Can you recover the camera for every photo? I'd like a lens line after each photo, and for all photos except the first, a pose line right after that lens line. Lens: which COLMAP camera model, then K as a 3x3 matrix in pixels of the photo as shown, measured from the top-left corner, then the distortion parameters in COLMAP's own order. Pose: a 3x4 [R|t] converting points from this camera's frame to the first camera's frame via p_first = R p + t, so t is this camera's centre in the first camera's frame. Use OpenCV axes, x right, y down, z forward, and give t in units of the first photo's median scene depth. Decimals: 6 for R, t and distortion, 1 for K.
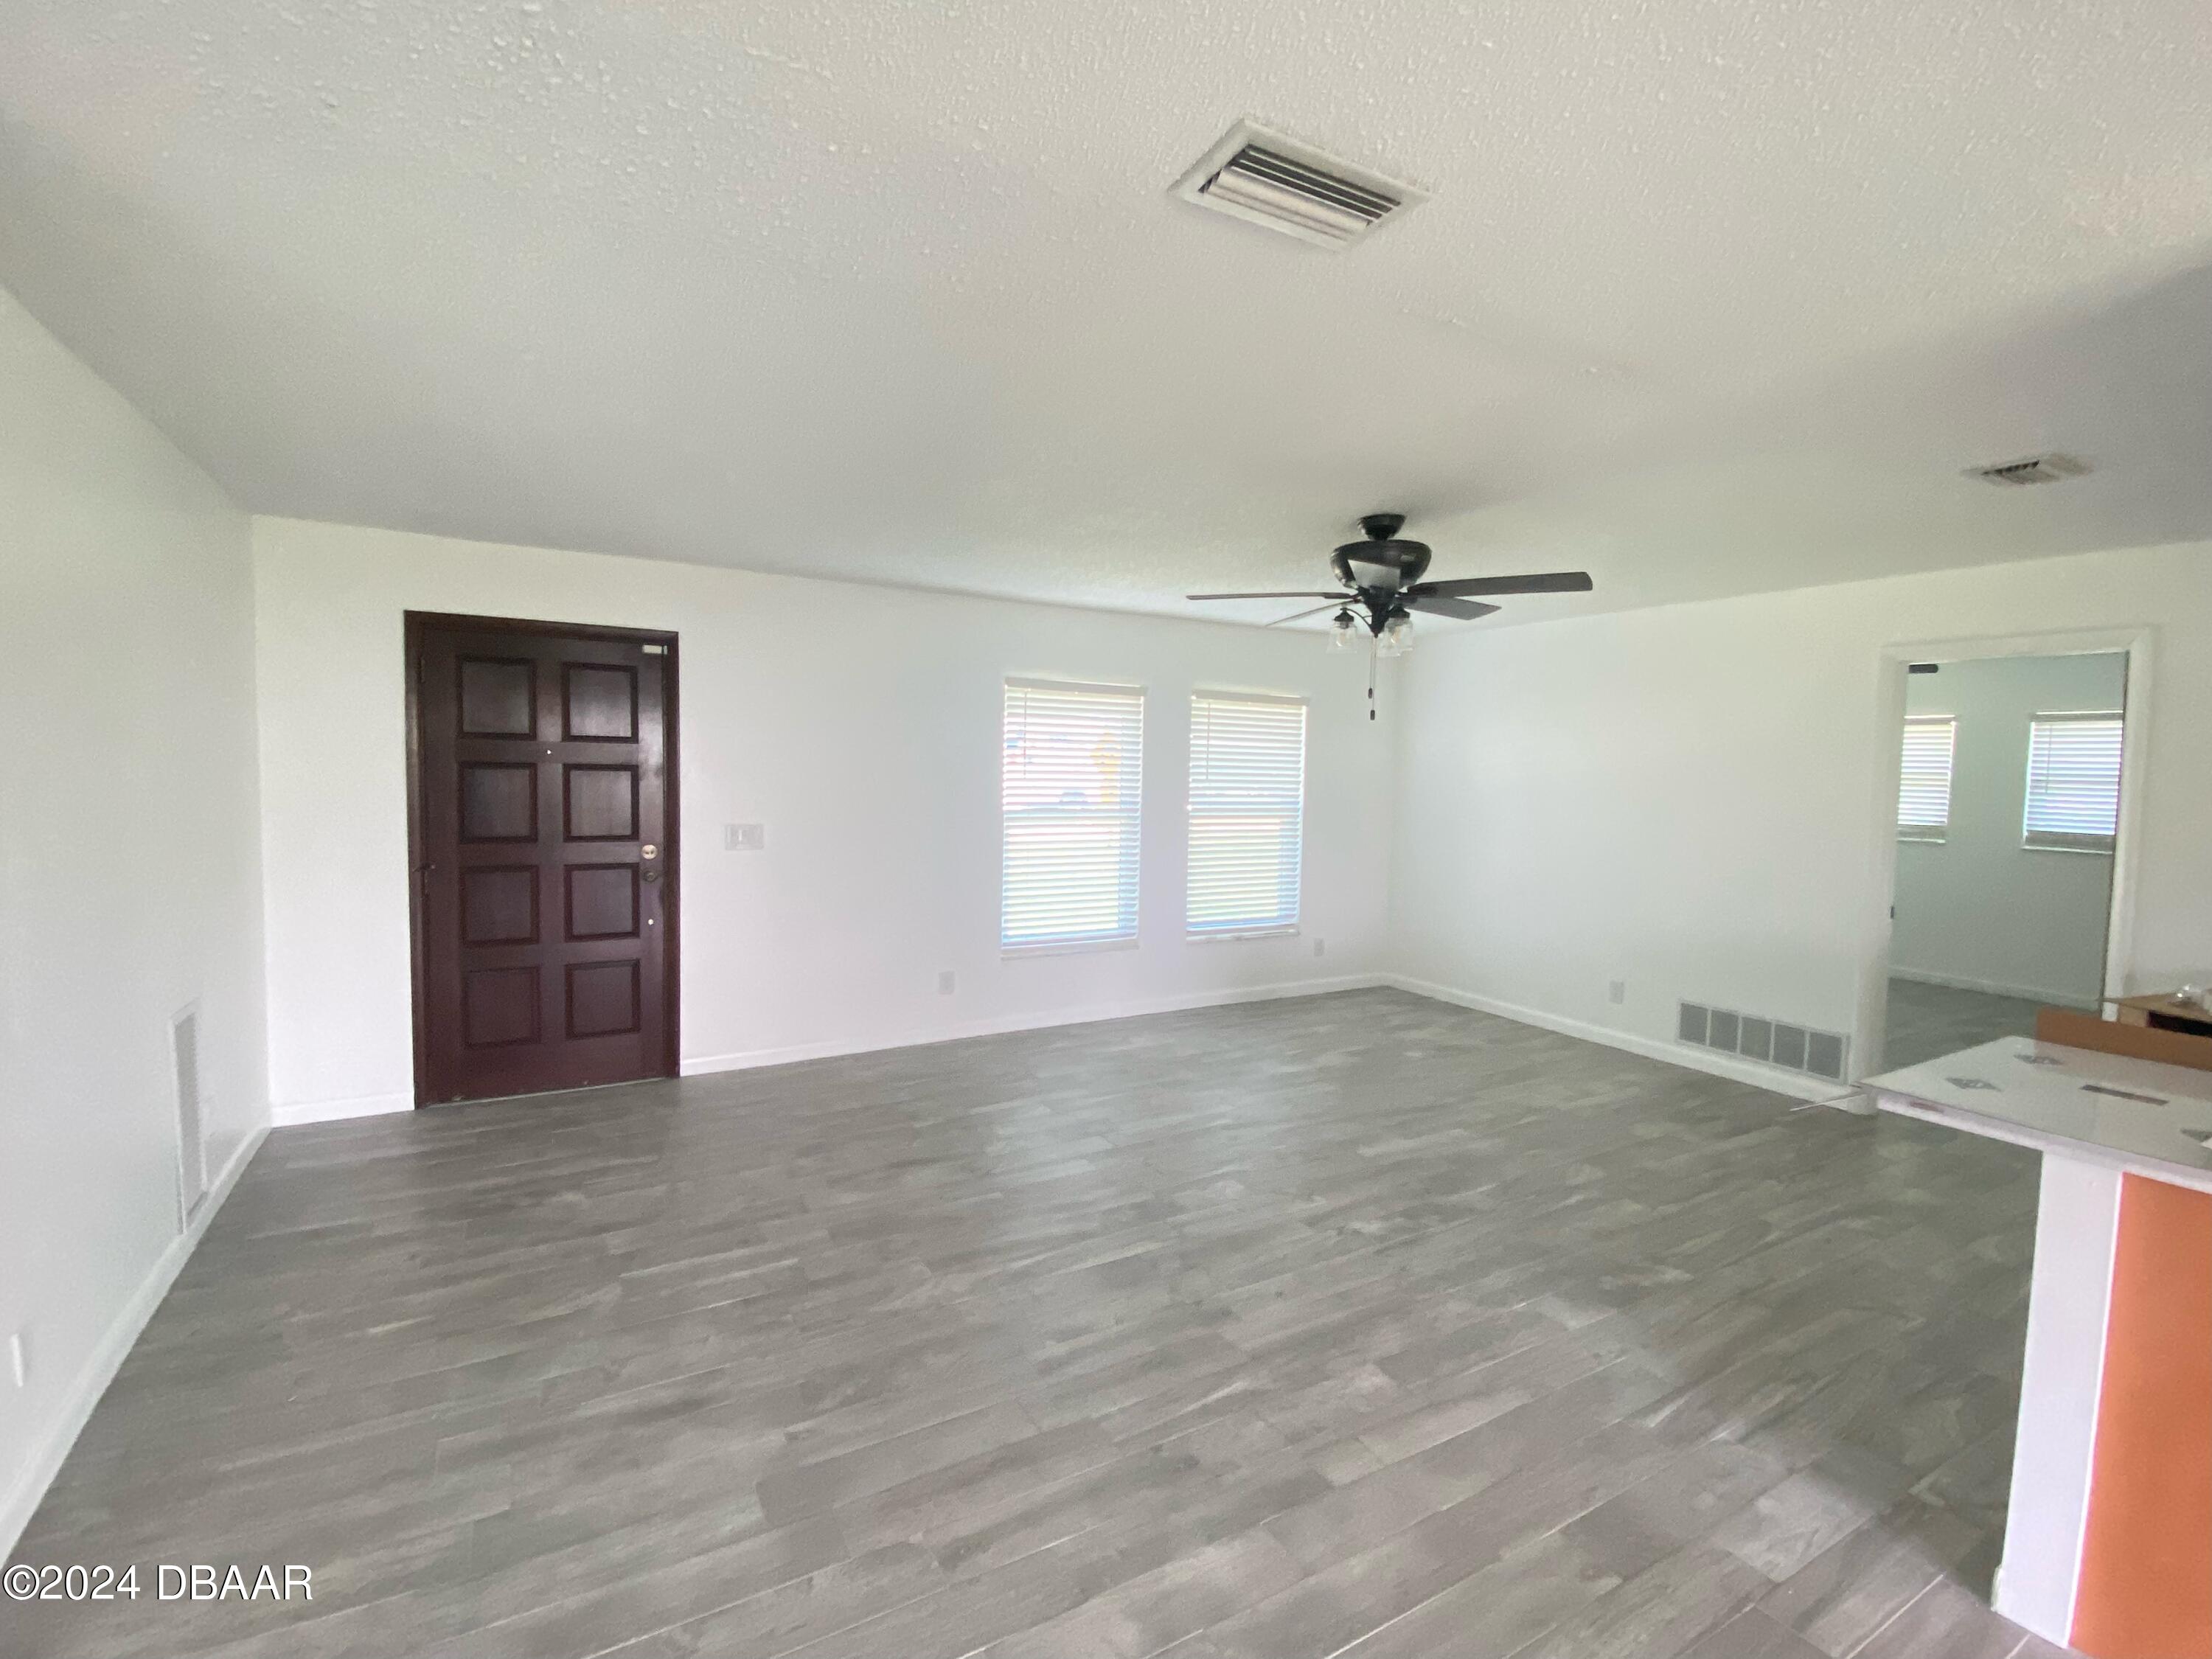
lens RADIAL K [[991.6, 0, 1100.7], [0, 991.6, 830.8], [0, 0, 1]] dist [0.012016, -0.017108]
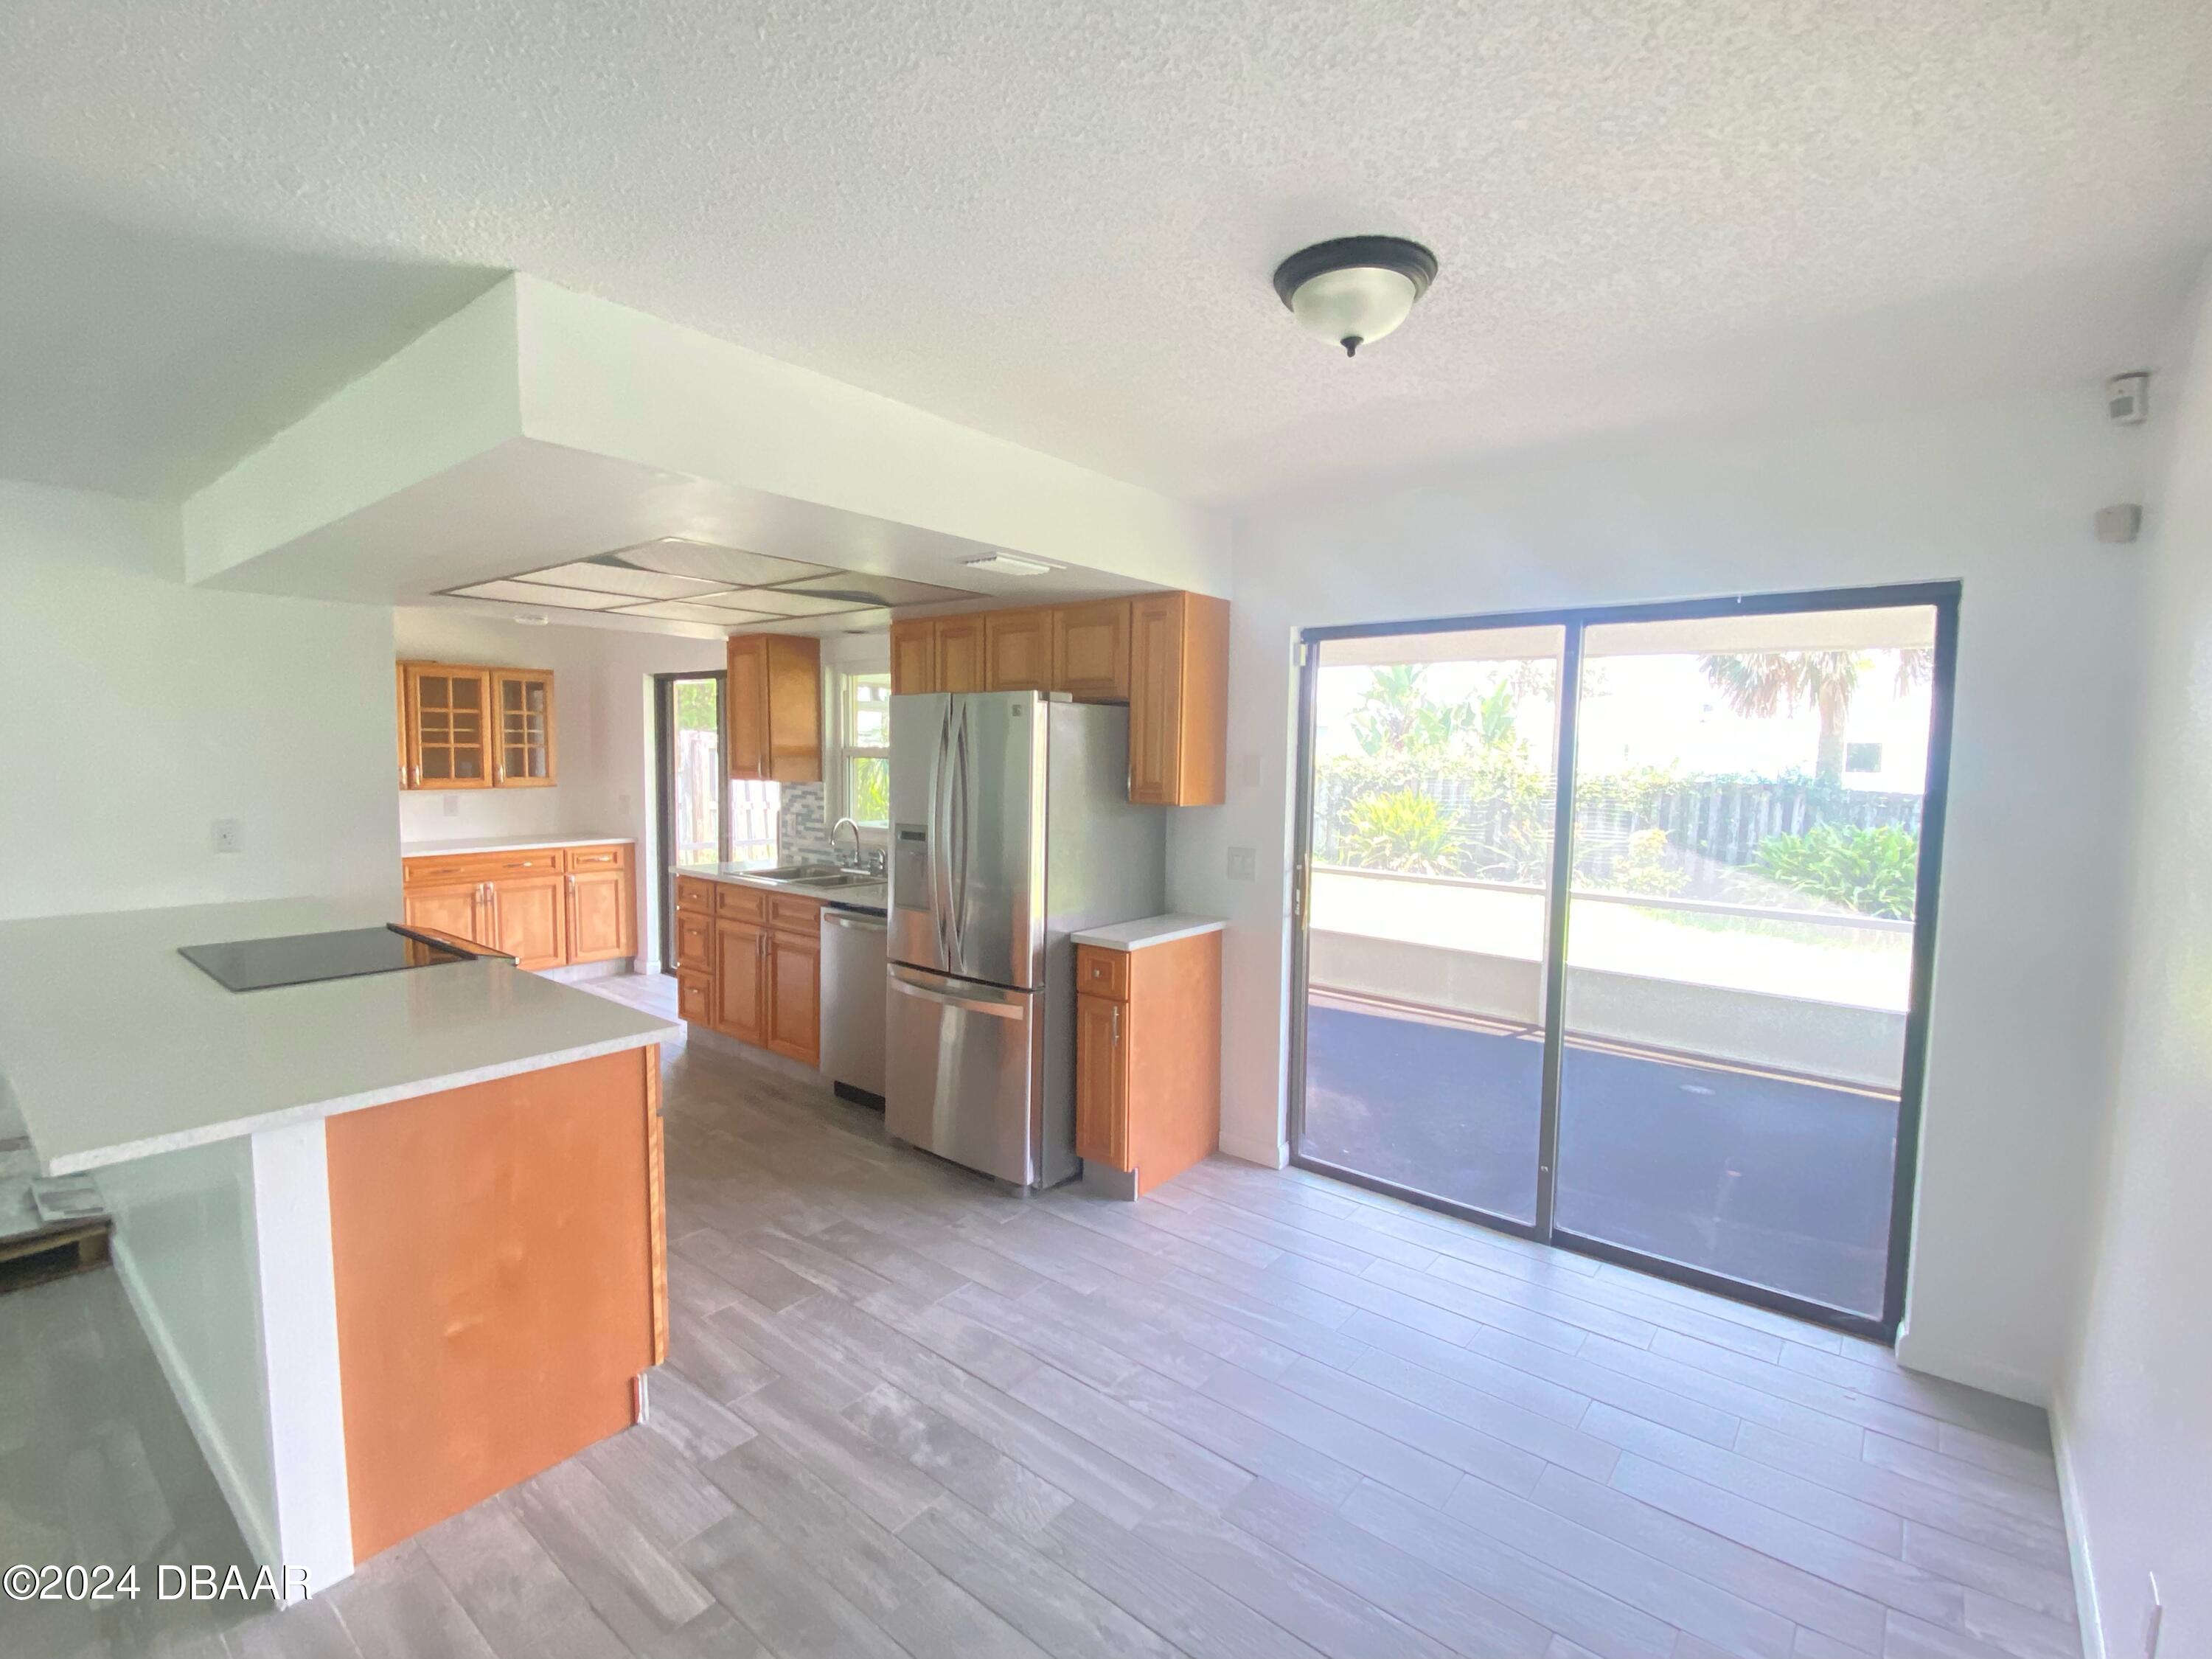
lens RADIAL K [[998.3, 0, 1110.4], [0, 998.3, 824.2], [0, 0, 1]] dist [0.047495, -0.037112]
pose [[-0.361169, -0.095078, 0.927641, -0.091980], [0.039087, 0.992371, 0.116931, -0.021181], [-0.931681, 0.078491, -0.354697, 0.220421]]
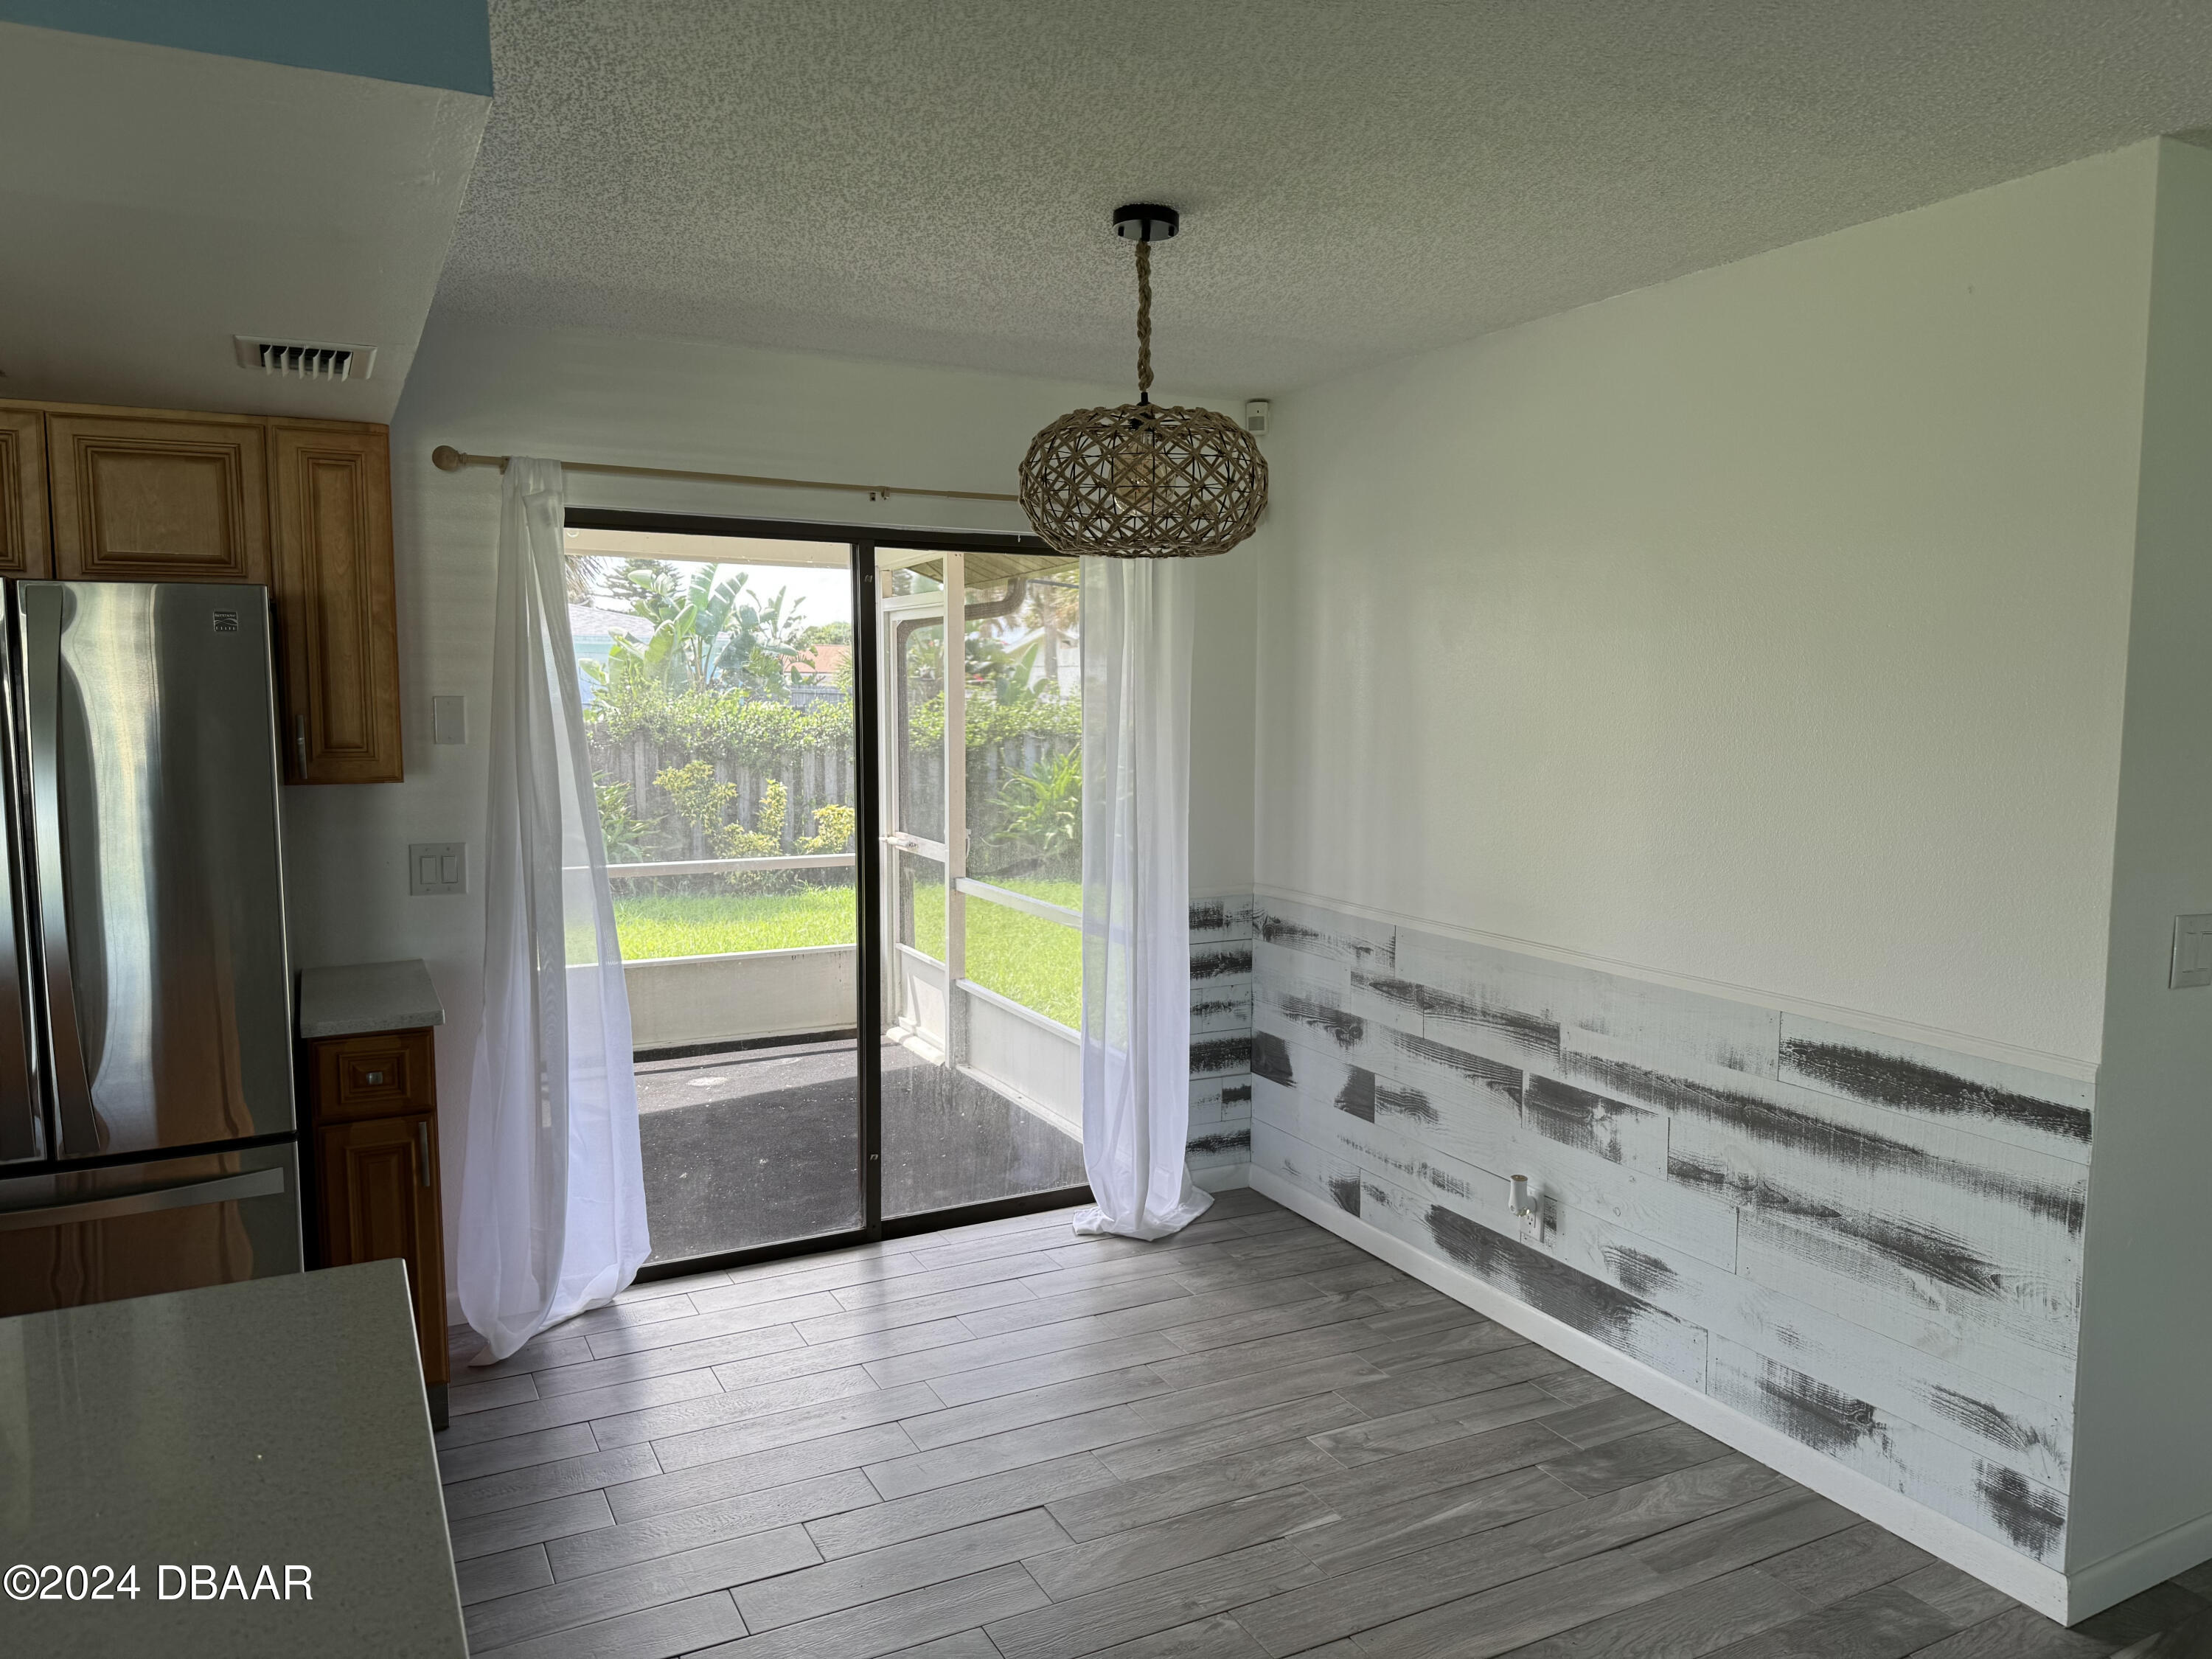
lens RADIAL K [[1535.7, 0, 1118.6], [0, 1535.7, 820.0], [0, 0, 1]] dist [0.103793, -0.201458]
pose [[-0.998692, -0.027673, 0.042996, 0.262570], [-0.020593, 0.987357, 0.157170, -0.048773], [-0.046802, 0.156079, -0.986635, 0.631835]]
